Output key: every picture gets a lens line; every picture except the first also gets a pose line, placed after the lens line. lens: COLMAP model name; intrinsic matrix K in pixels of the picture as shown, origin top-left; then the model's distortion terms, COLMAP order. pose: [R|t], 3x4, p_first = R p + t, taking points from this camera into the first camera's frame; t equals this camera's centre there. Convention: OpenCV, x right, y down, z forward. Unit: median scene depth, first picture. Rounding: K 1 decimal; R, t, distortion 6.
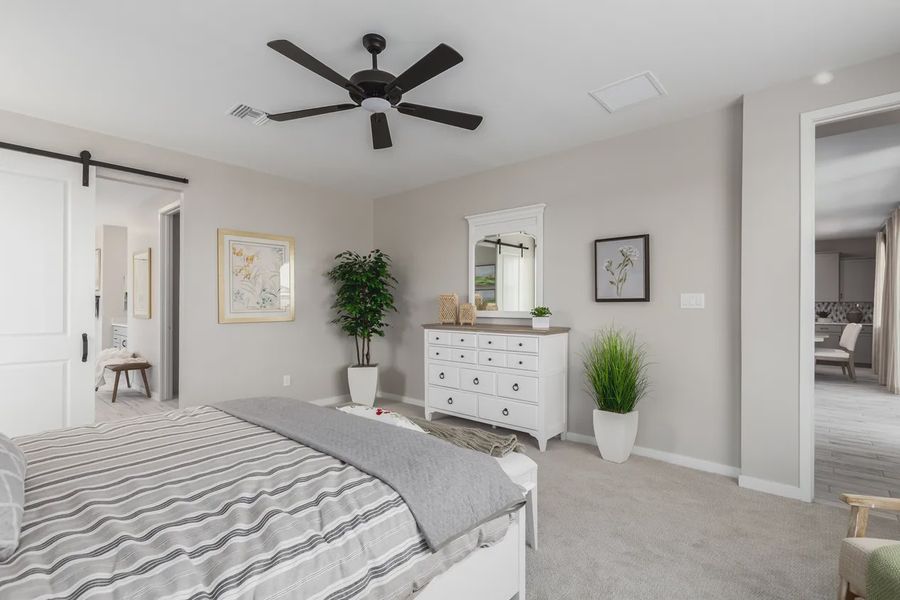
lens RADIAL K [[417.8, 0, 444.4], [0, 417.8, 301.4], [0, 0, 1]] dist [0.002198, -0.001478]
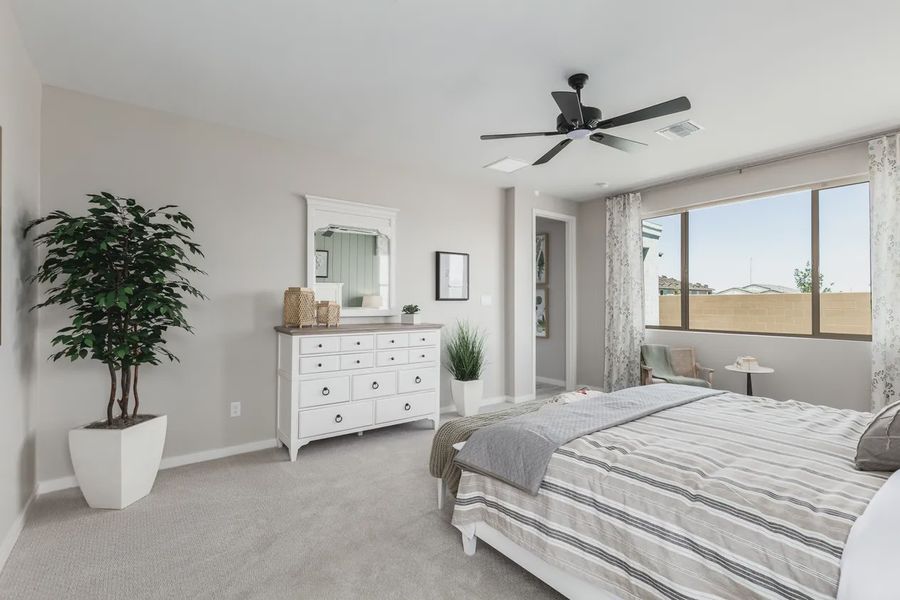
lens RADIAL K [[417.8, 0, 447.2], [0, 417.8, 301.3], [0, 0, 1]] dist [0.002198, -0.001478]
pose [[0.215111, -0.003491, 0.976583, -0.781474], [-0.009386, 0.999940, 0.005642, -0.003052], [-0.976545, -0.010380, 0.215065, 0.633232]]
